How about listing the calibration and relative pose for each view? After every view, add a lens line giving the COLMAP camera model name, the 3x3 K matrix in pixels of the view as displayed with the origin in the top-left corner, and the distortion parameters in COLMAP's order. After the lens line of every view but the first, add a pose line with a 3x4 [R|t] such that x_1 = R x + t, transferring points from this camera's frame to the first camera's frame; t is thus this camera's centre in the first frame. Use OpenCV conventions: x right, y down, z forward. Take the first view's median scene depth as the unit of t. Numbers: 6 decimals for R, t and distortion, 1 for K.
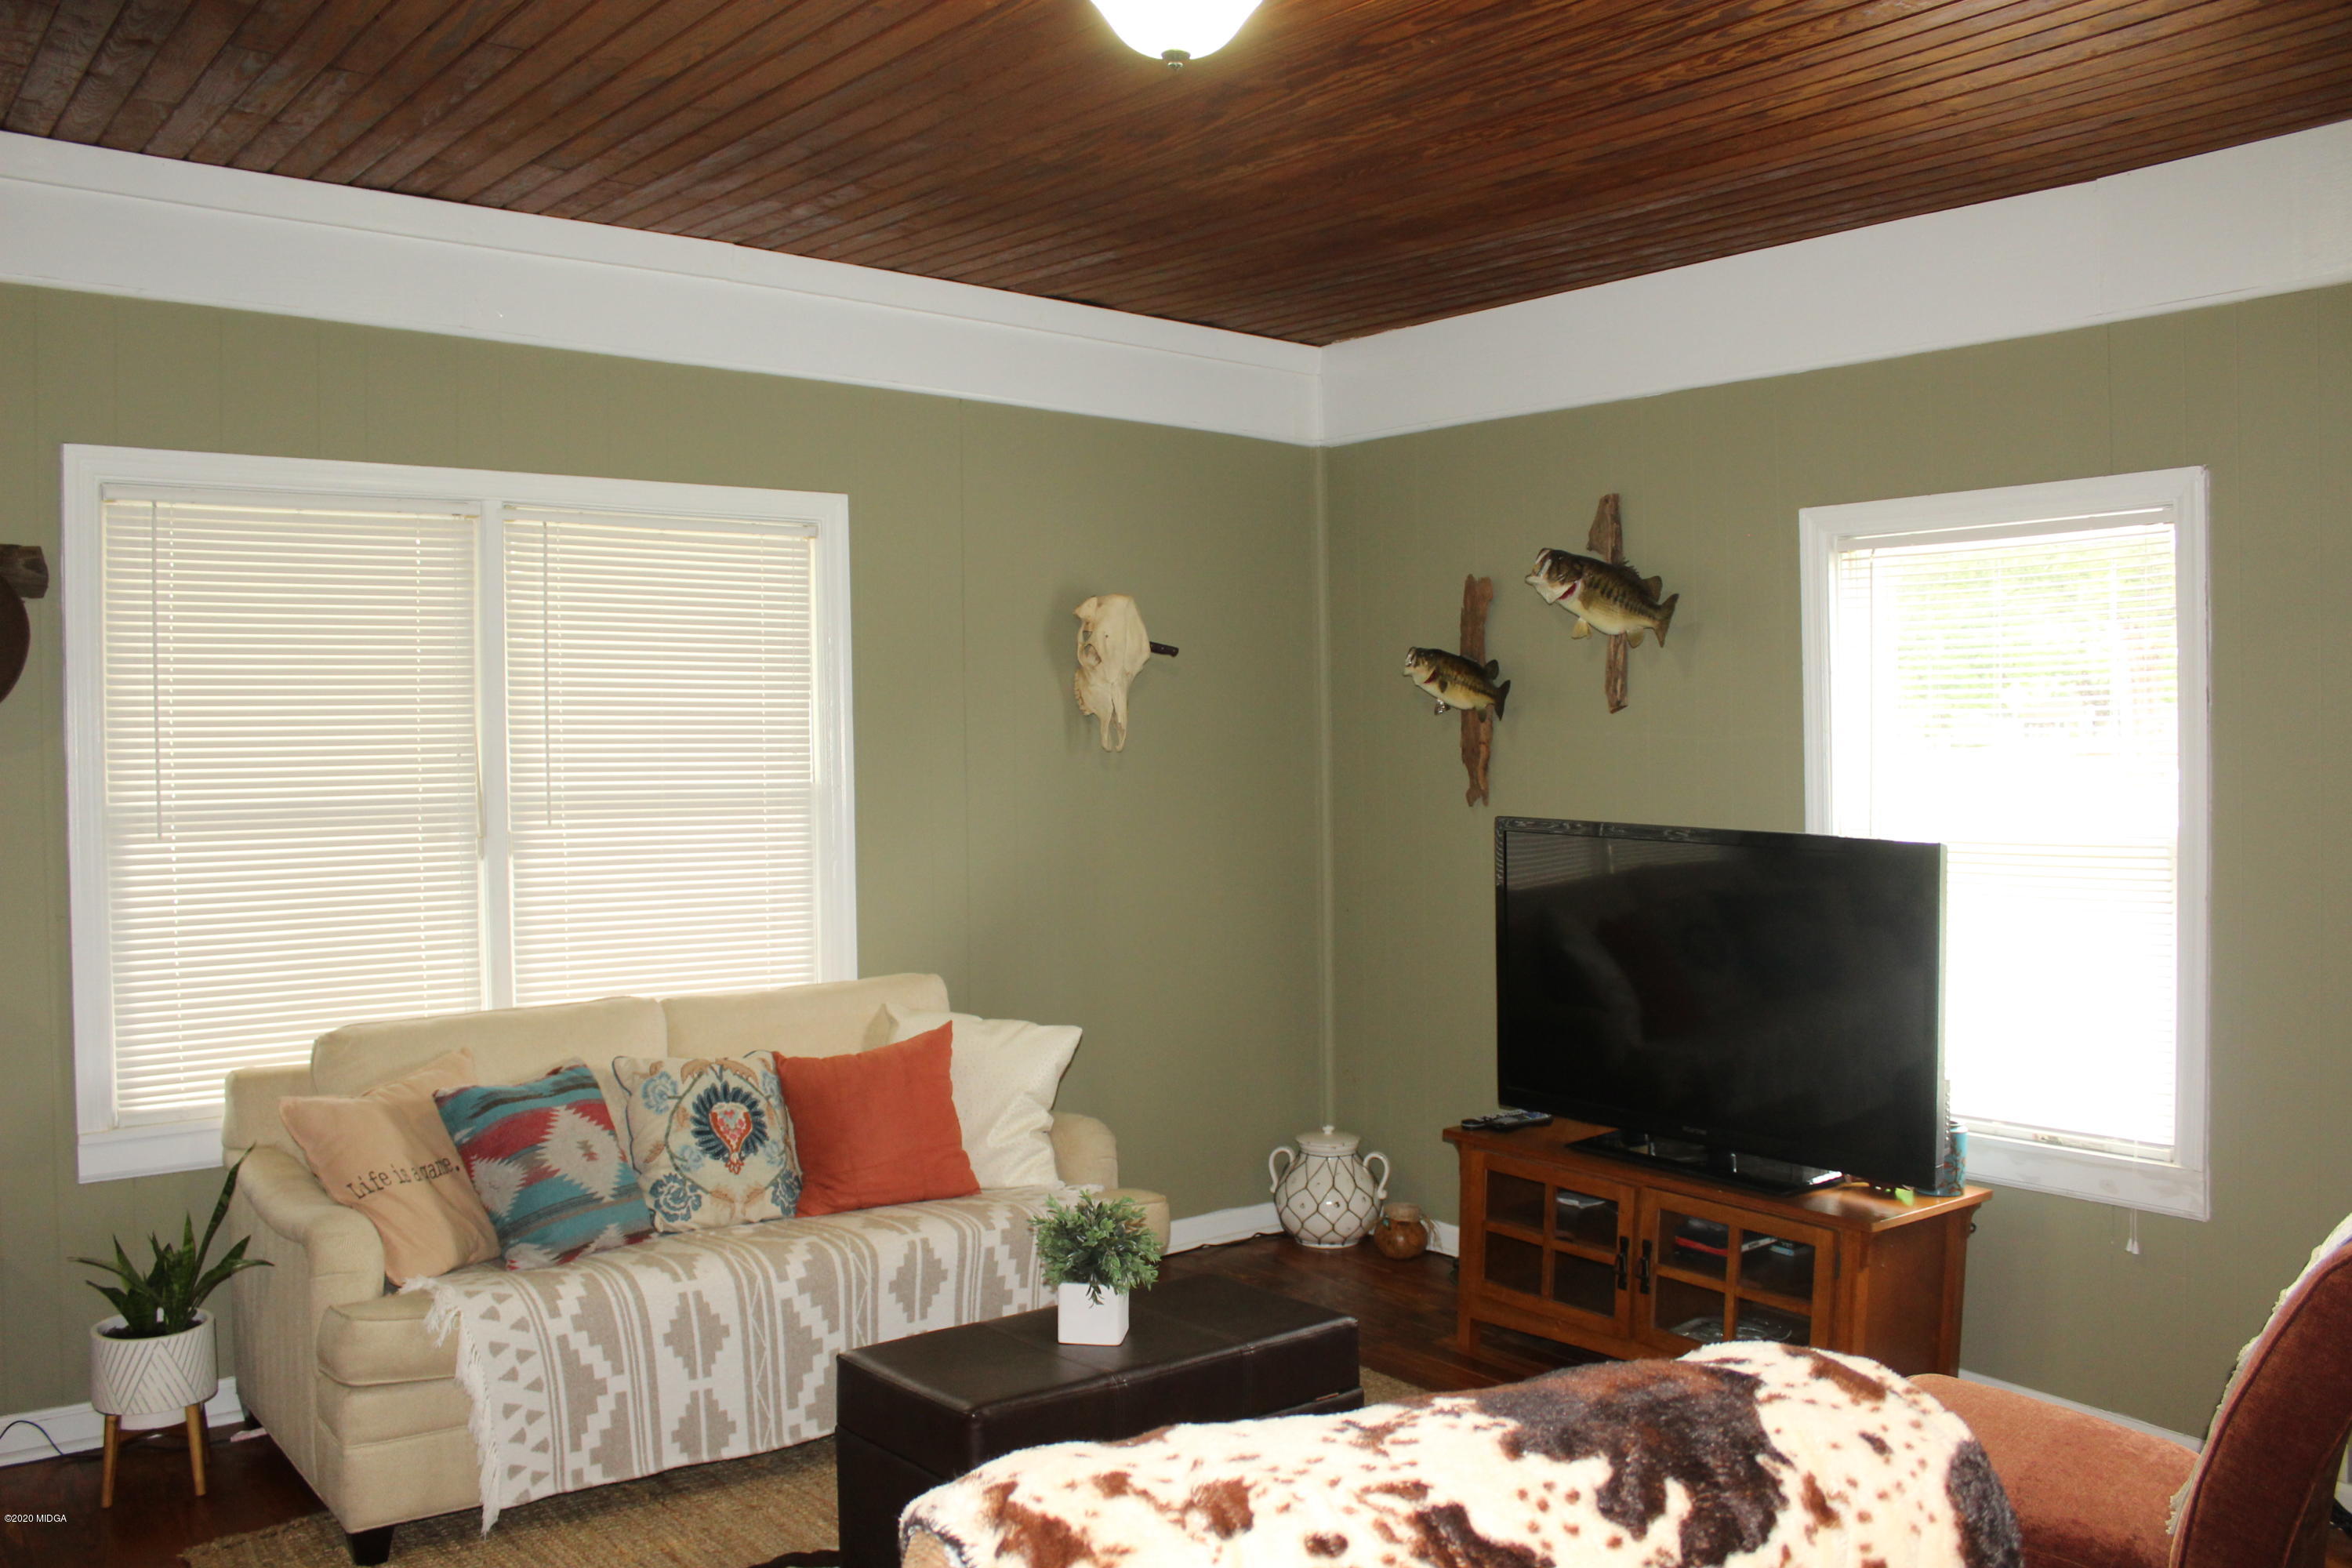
lens RADIAL K [[1988.1, 0, 1175.5], [0, 1988.1, 784.4], [0, 0, 1]] dist [-0.142465, 0.122319]
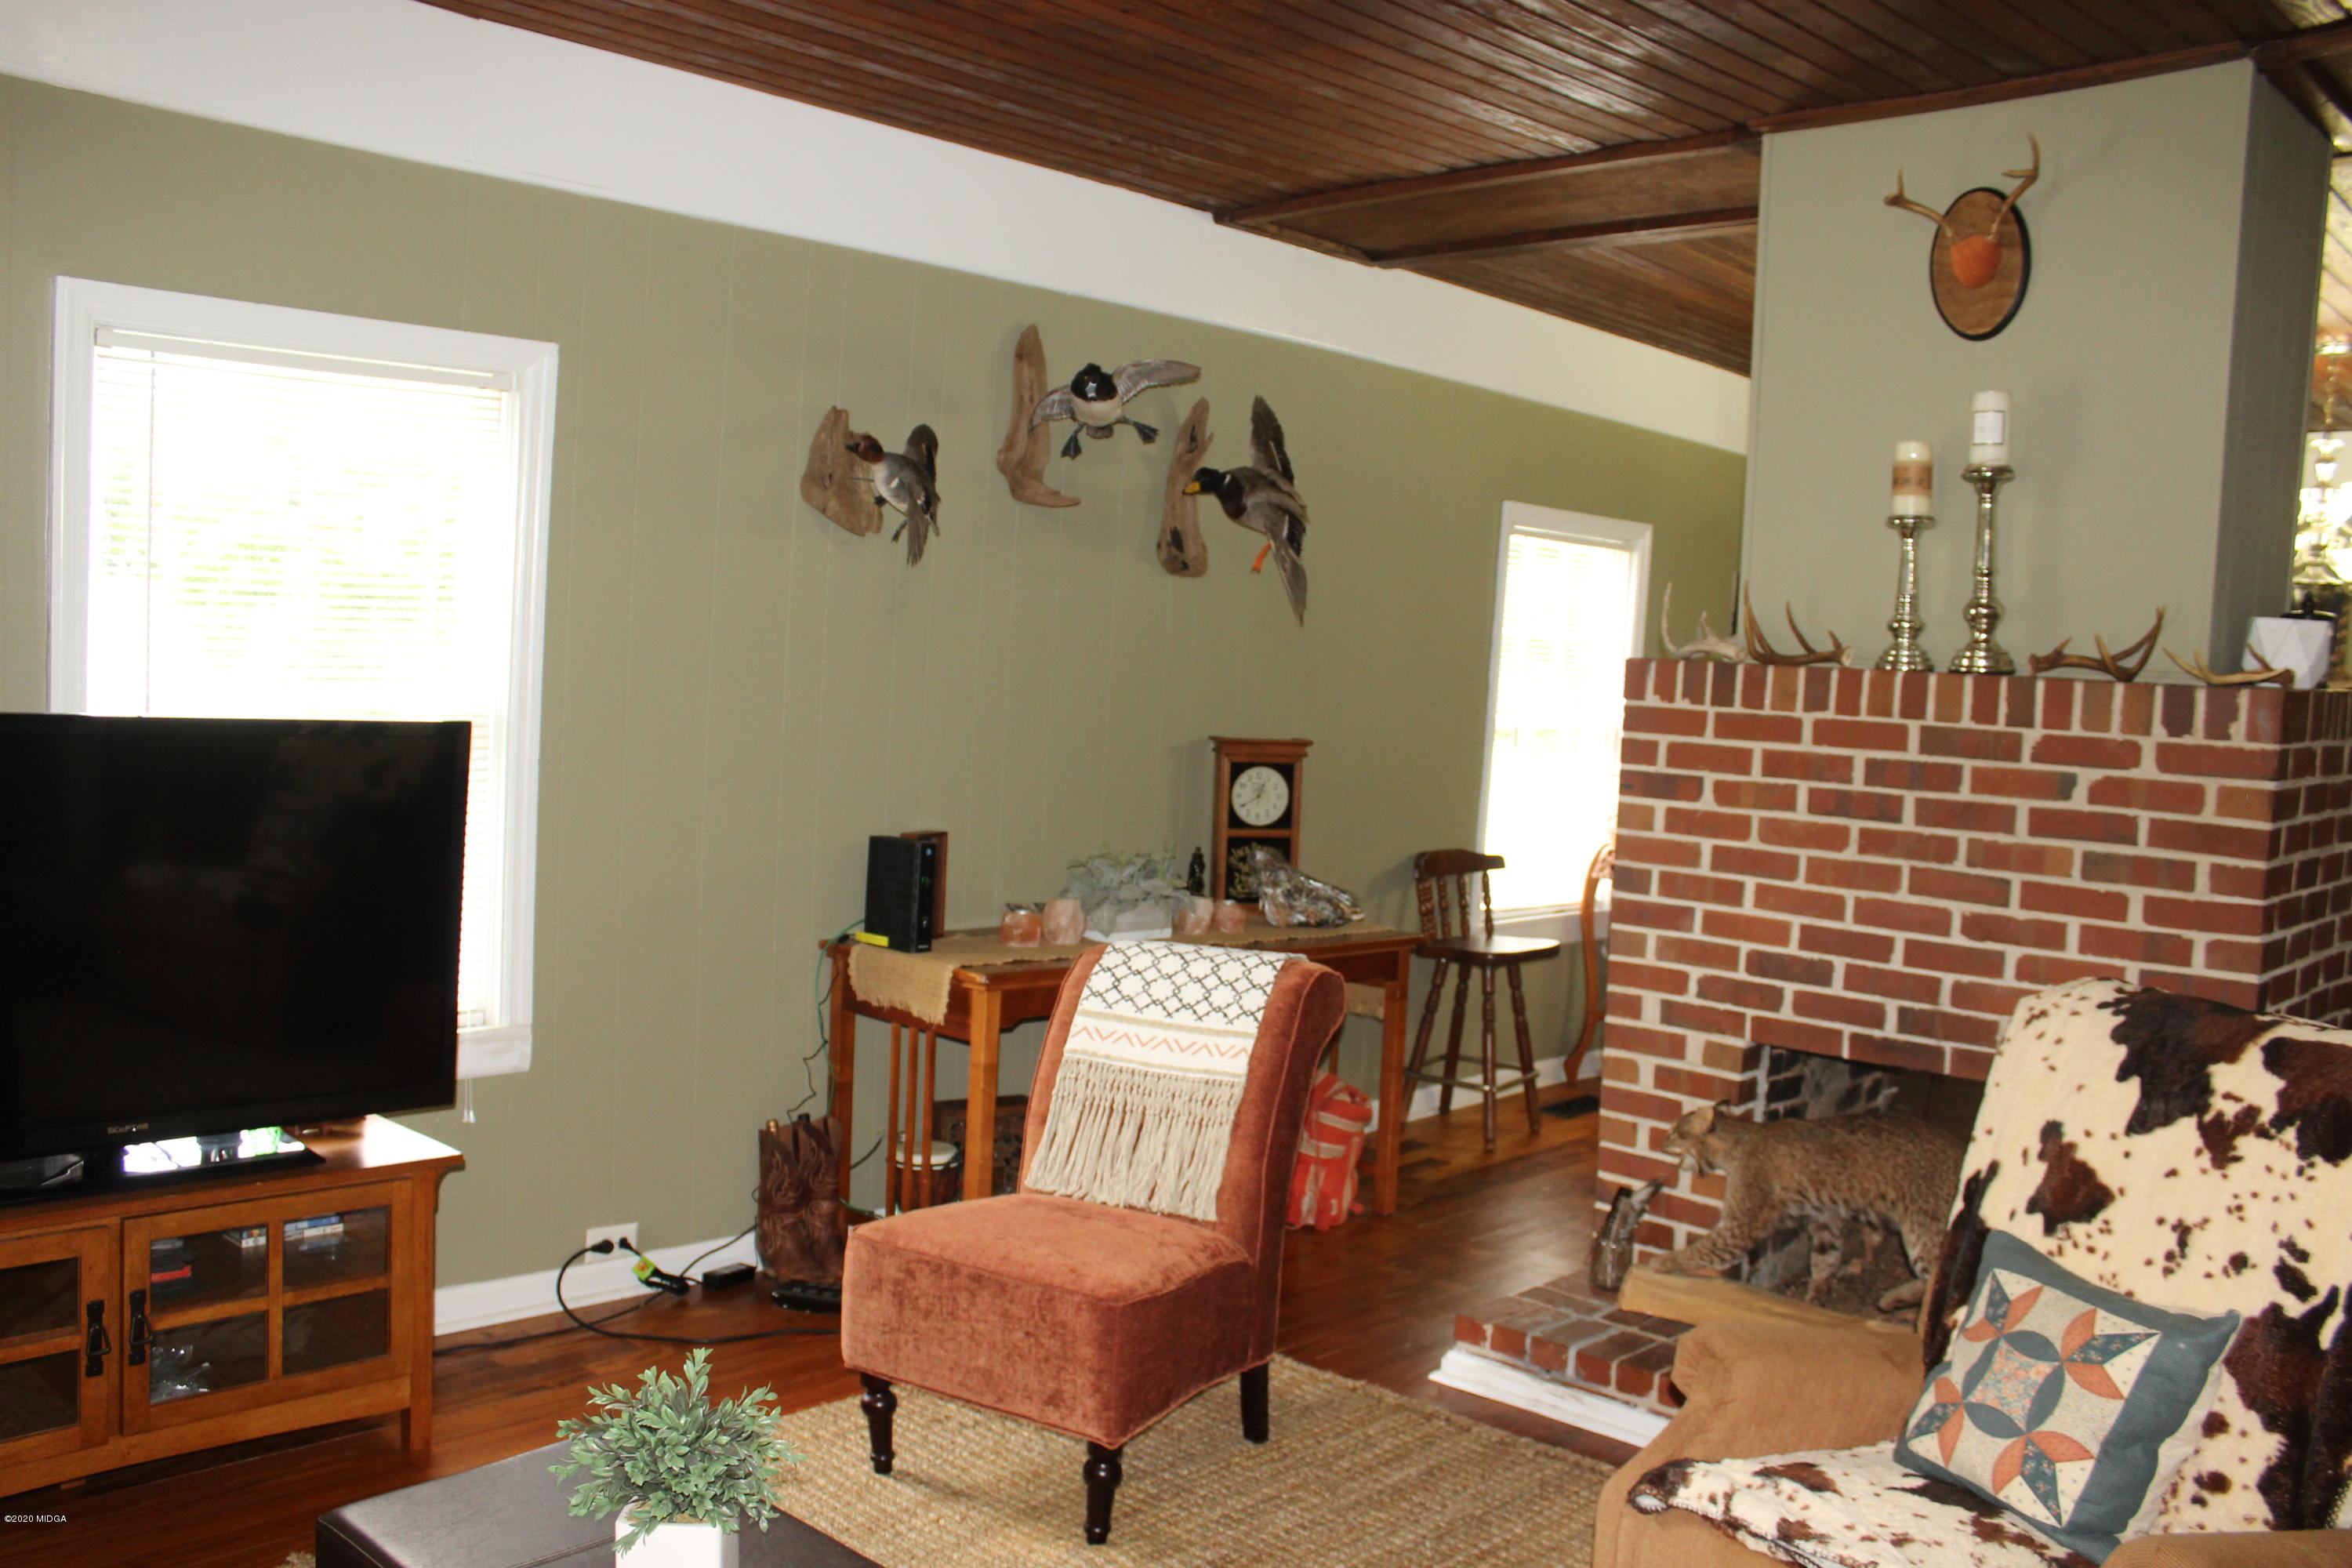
lens RADIAL K [[1988.1, 0, 1180.1], [0, 1988.1, 786.3], [0, 0, 1]] dist [-0.142465, 0.122319]
pose [[-0.145214, -0.079941, 0.986165, -0.470259], [-0.023026, 0.996734, 0.077407, -0.014963], [-0.989132, -0.011466, -0.146580, 0.687978]]
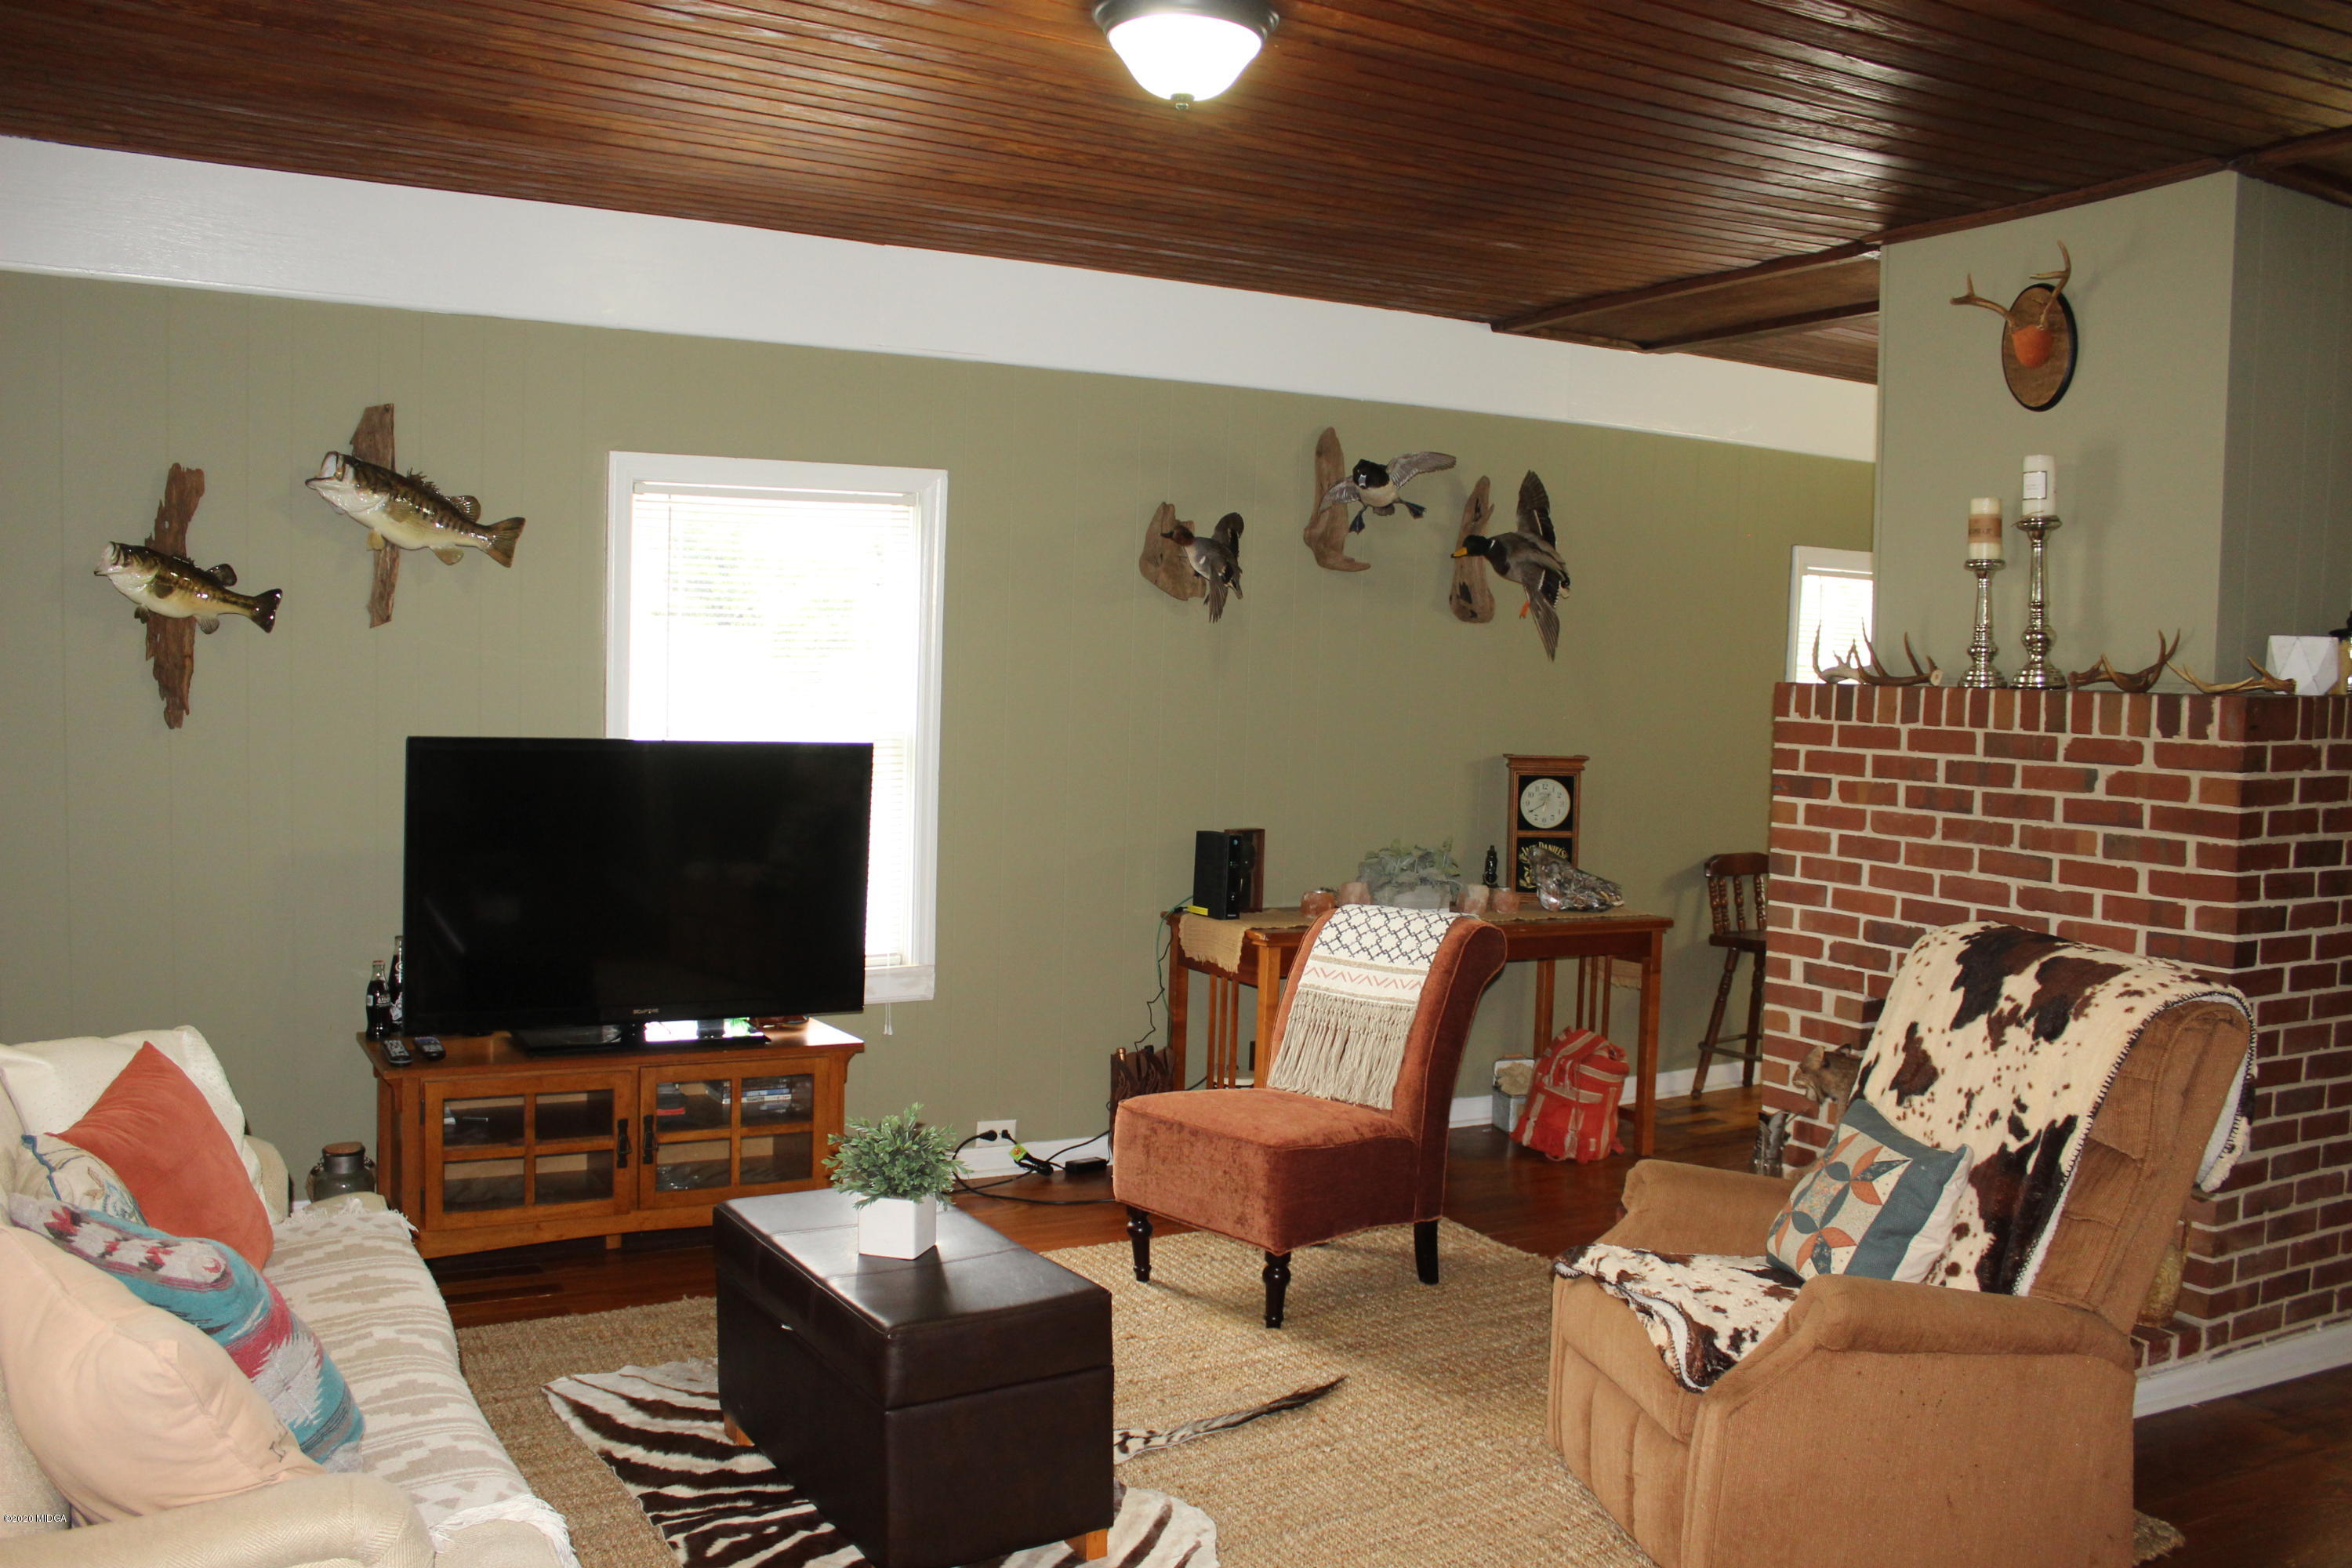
lens RADIAL K [[1988.1, 0, 1163.1], [0, 1988.1, 792.5], [0, 0, 1]] dist [-0.142465, 0.122319]
pose [[0.147477, -0.064154, 0.986983, -0.753476], [0.001097, 0.997904, 0.064700, -0.018296], [-0.989065, -0.008459, 0.147238, 0.523906]]
